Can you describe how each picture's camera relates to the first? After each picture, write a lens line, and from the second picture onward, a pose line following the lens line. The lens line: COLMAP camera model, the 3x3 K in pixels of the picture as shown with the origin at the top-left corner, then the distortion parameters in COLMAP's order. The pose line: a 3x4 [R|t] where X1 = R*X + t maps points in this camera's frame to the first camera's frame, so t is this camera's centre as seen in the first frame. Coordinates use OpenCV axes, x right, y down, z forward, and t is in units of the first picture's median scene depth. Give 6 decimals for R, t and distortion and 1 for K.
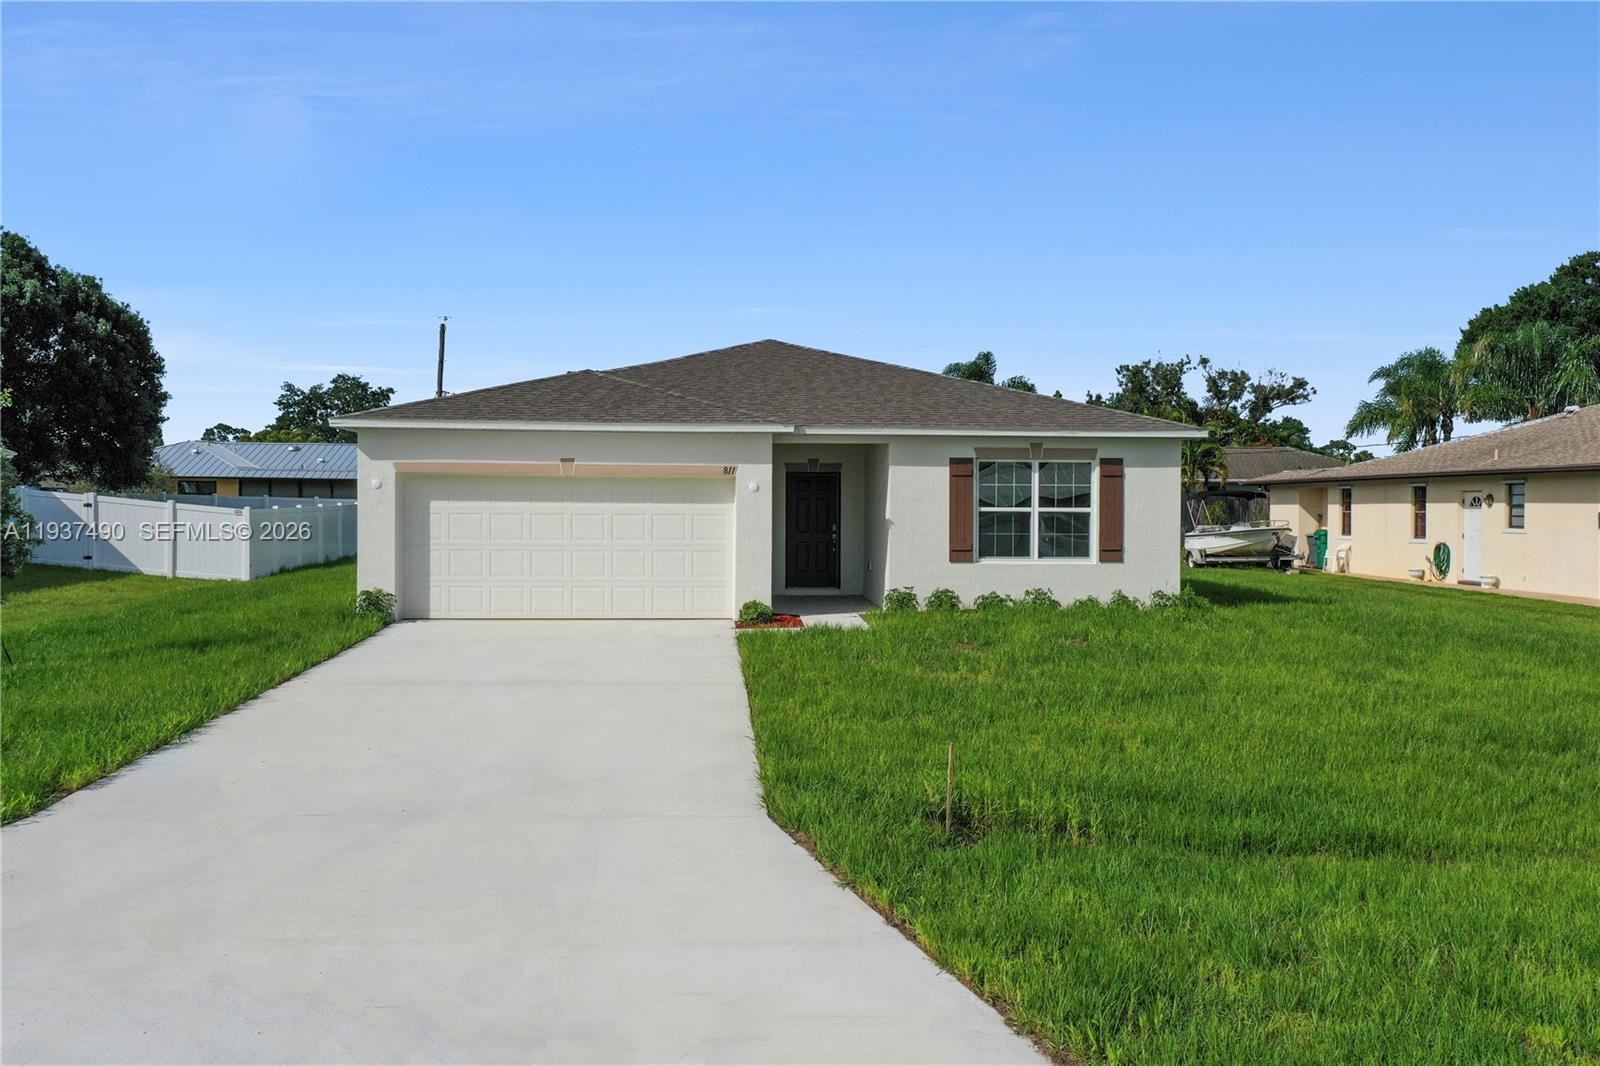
lens RADIAL K [[1259.4, 0, 801.4], [0, 1259.4, 520.1], [0, 0, 1]] dist [0.037901, -0.020302]
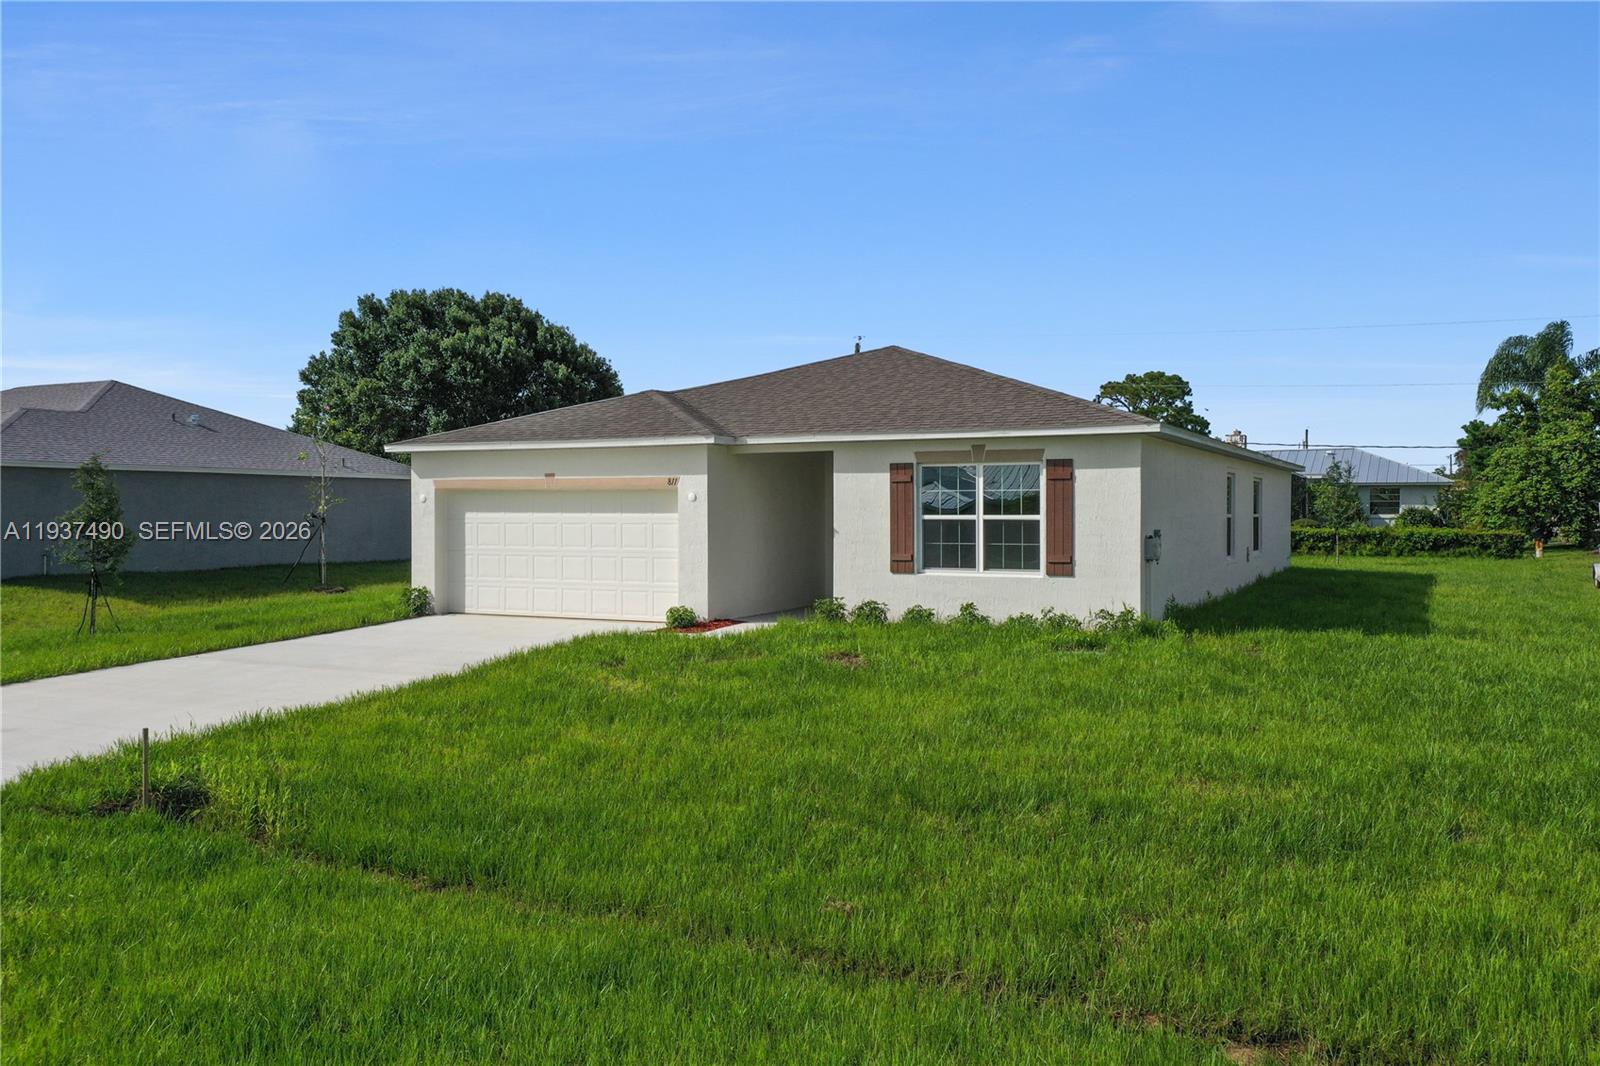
lens RADIAL K [[1259.4, 0, 799.8], [0, 1259.4, 528.8], [0, 0, 1]] dist [0.037901, -0.020302]
pose [[0.859576, -0.000249, -0.511007, 0.543173], [0.000985, 0.999999, 0.001170, -0.001067], [0.511007, -0.001509, 0.859575, 0.142304]]
